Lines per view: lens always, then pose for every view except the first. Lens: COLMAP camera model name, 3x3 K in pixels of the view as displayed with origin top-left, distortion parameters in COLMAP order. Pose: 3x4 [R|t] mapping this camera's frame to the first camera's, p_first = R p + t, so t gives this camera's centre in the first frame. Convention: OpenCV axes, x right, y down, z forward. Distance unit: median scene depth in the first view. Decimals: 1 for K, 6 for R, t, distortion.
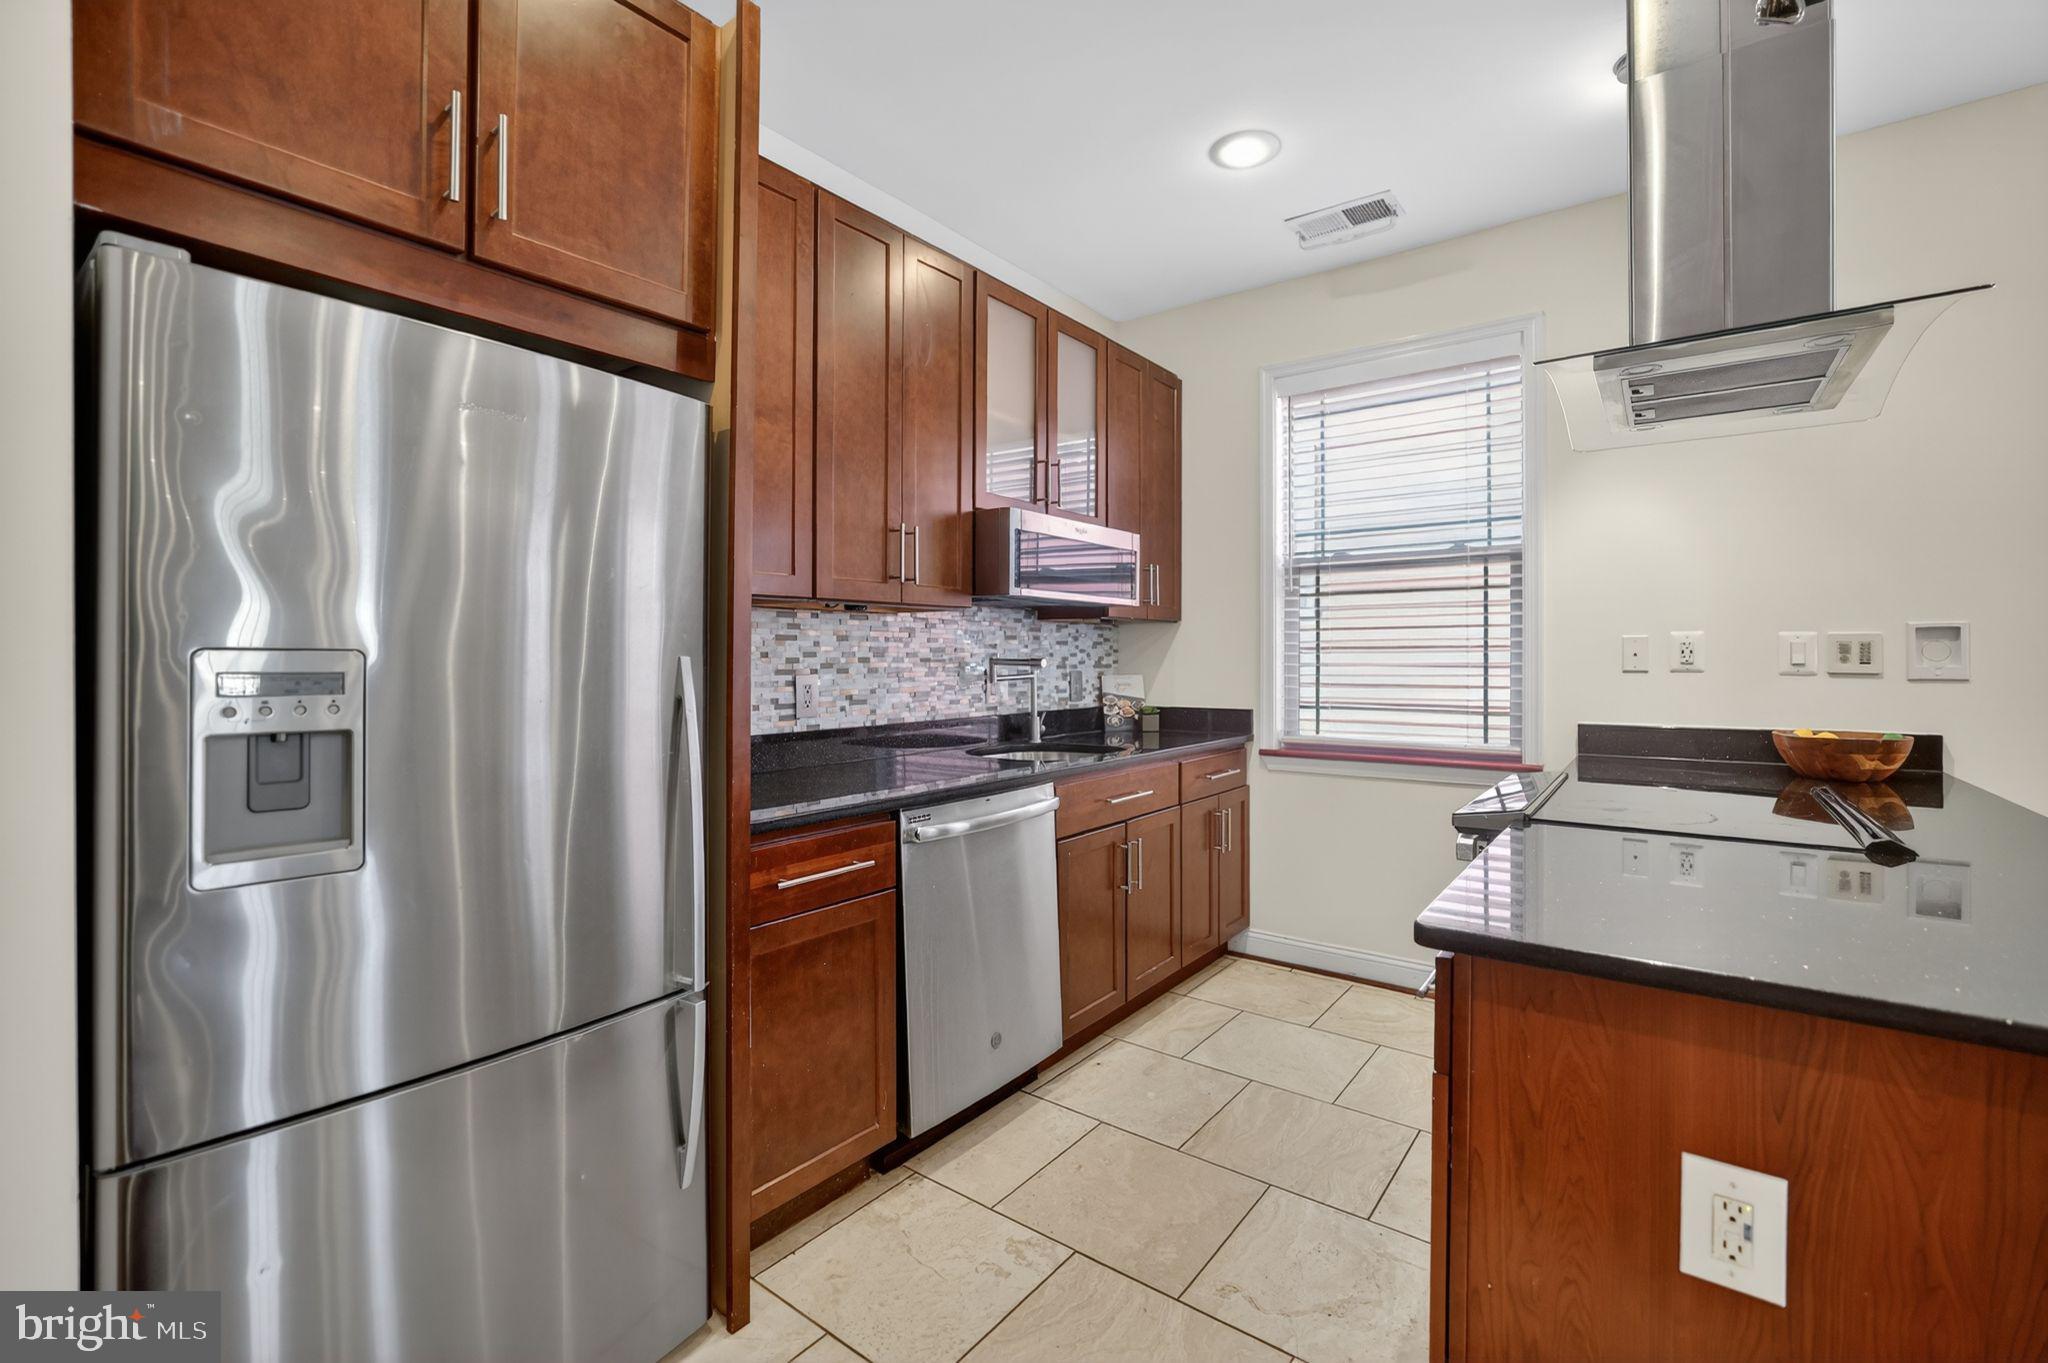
lens RADIAL K [[883.5, 0, 1021.7], [0, 883.5, 655.5], [0, 0, 1]] dist [-0.050584, 0.020399]
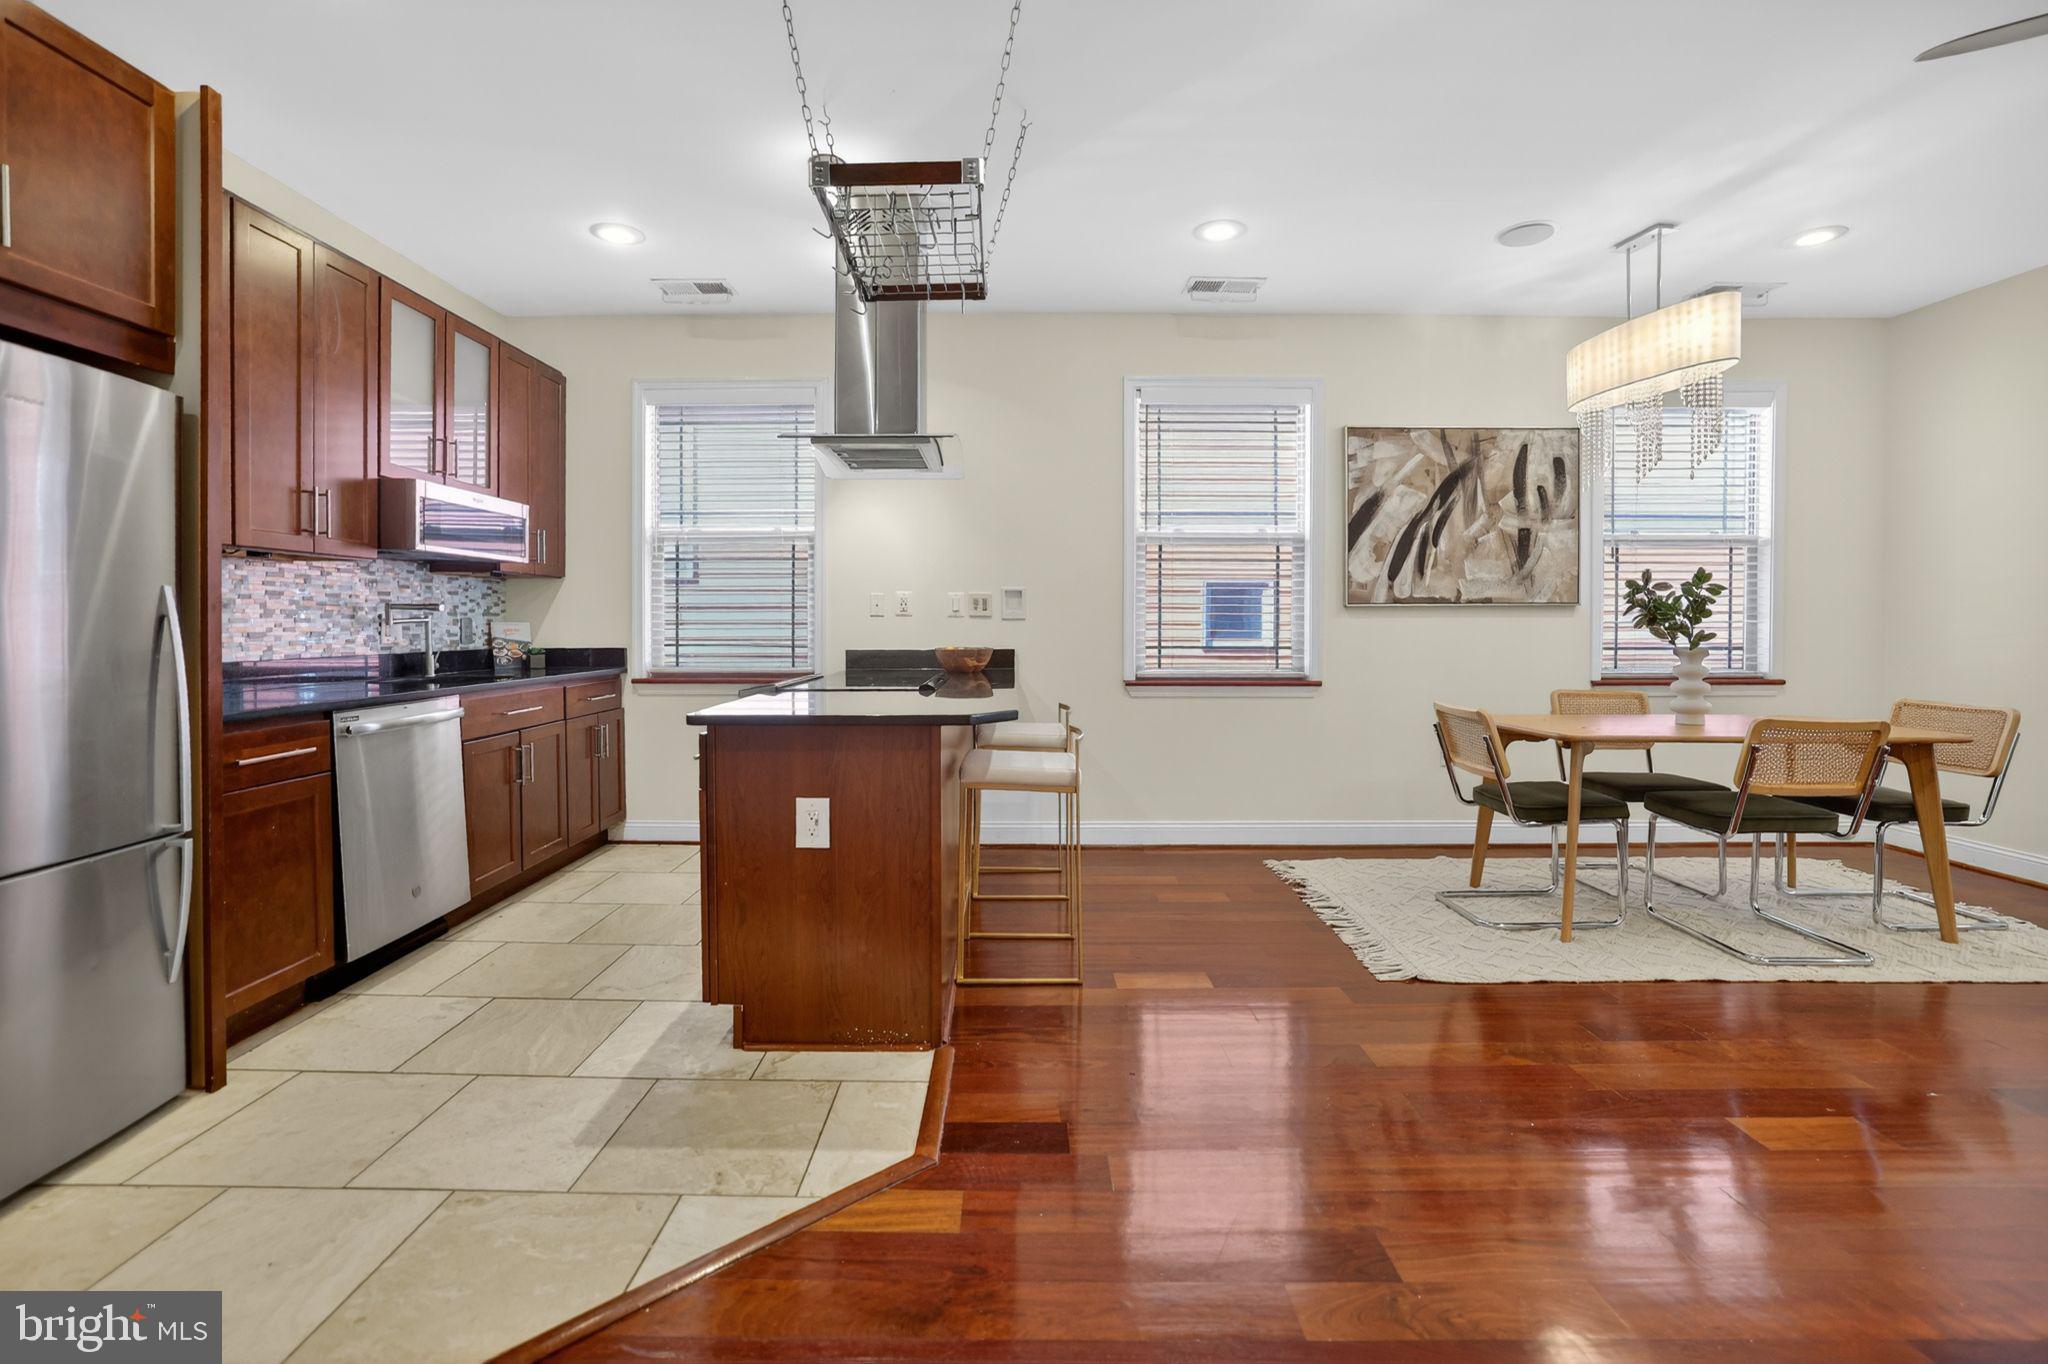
lens RADIAL K [[889.3, 0, 1011.3], [0, 889.3, 642.4], [0, 0, 1]] dist [-0.048875, 0.017706]
pose [[0.796968, -0.011963, 0.603903, -0.079300], [-0.001875, 0.999750, 0.022280, 0.029558], [-0.604019, -0.018888, 0.796746, -0.438054]]
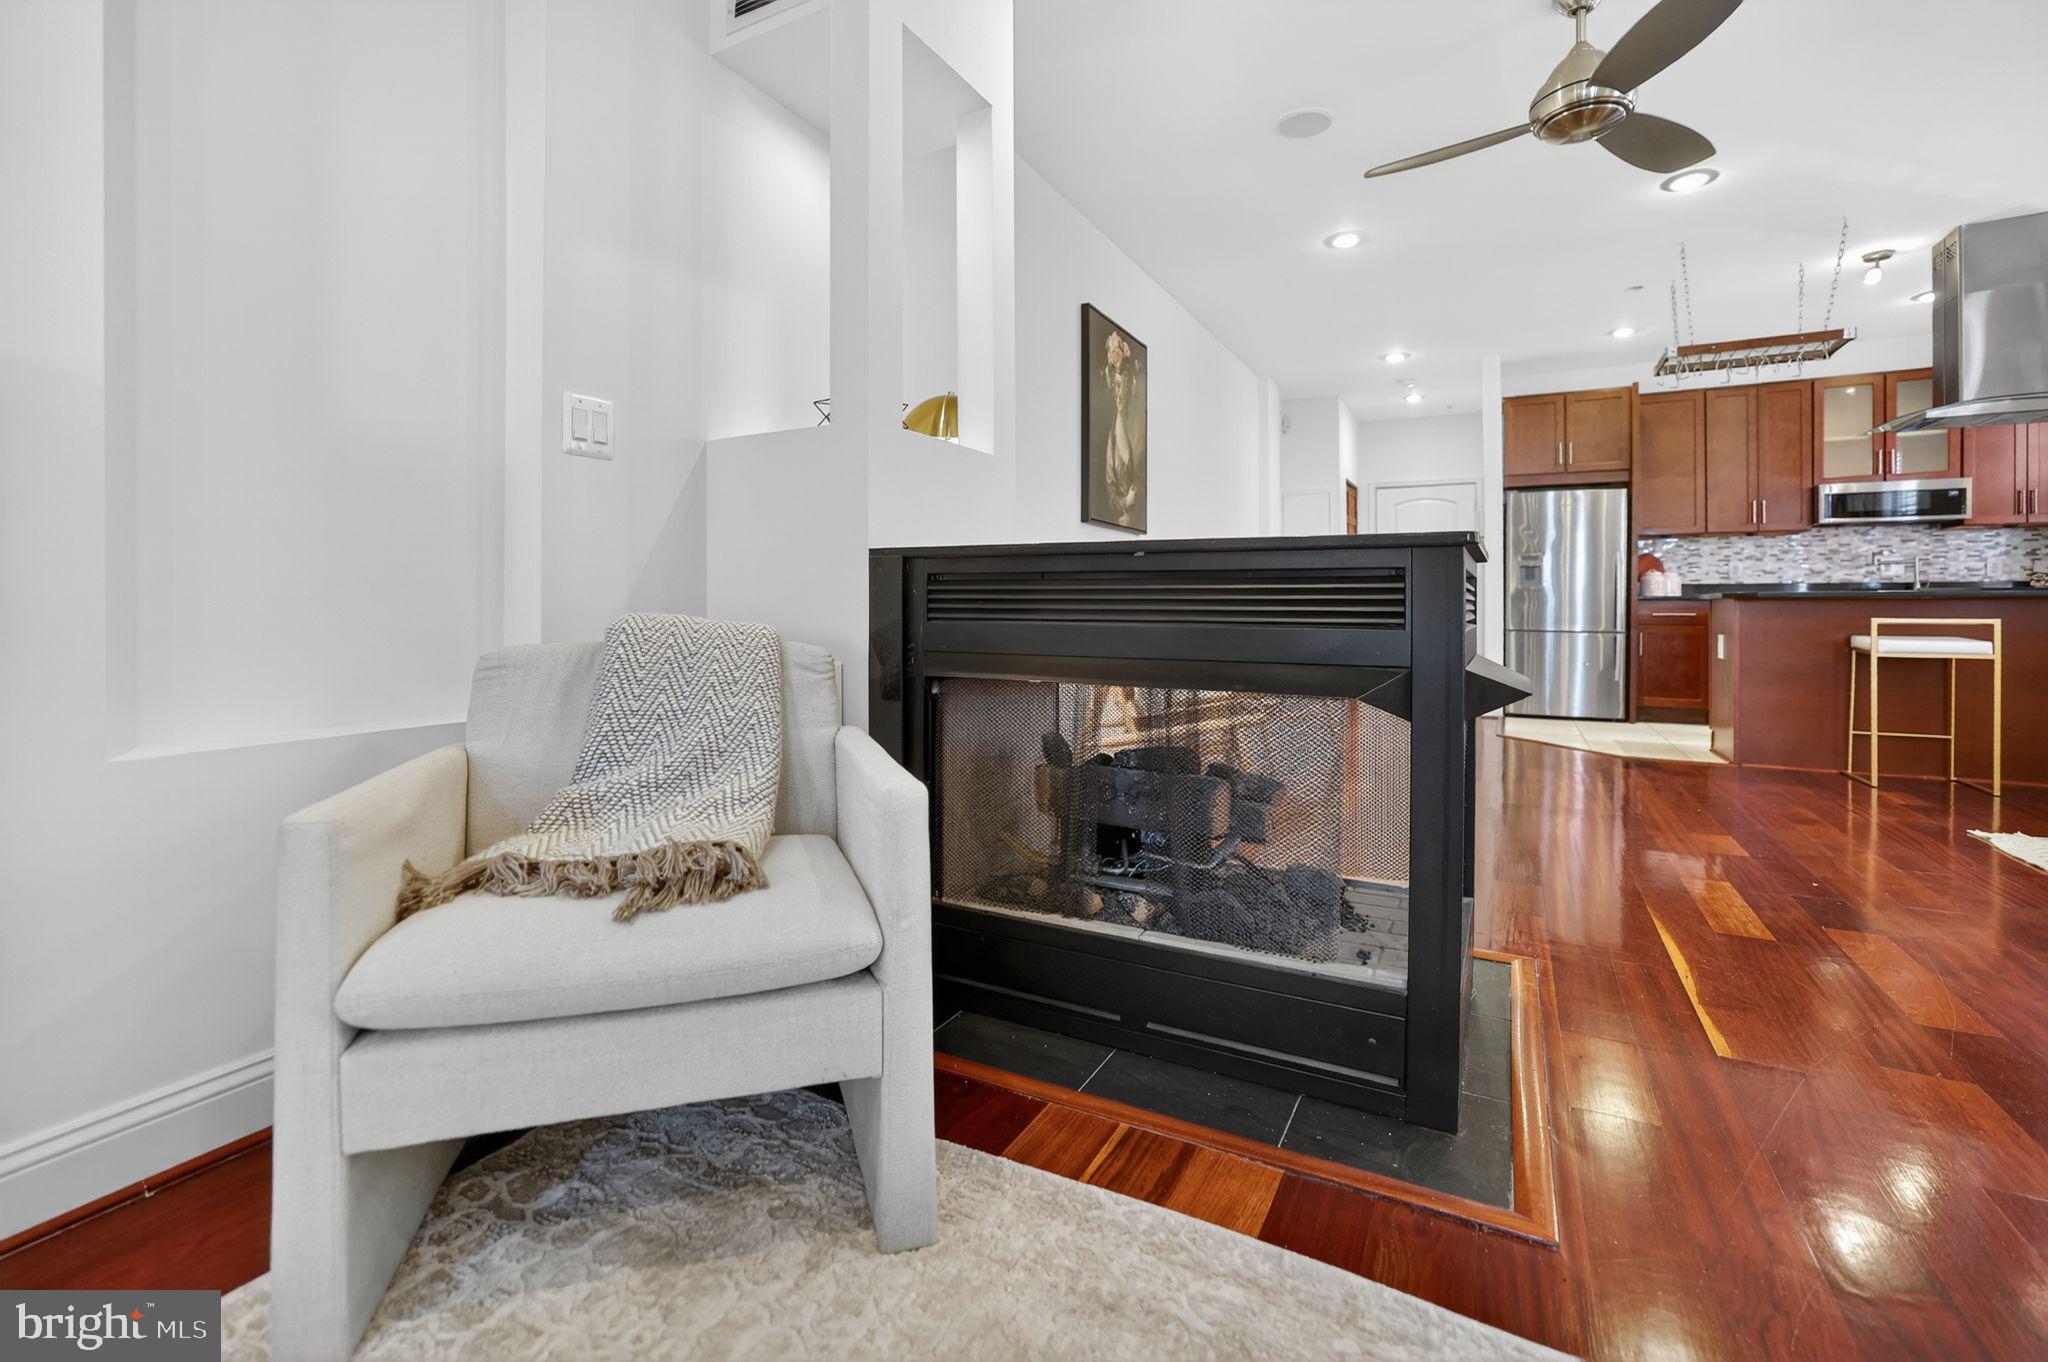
lens RADIAL K [[899.2, 0, 1023.4], [0, 899.2, 606.0], [0, 0, 1]] dist [-0.032010, 0.011220]
pose [[0.161725, -0.000152, -0.986836, 1.744637], [-0.000859, 1.000000, -0.000294, 0.136850], [0.986835, 0.000896, 0.161725, -1.293861]]
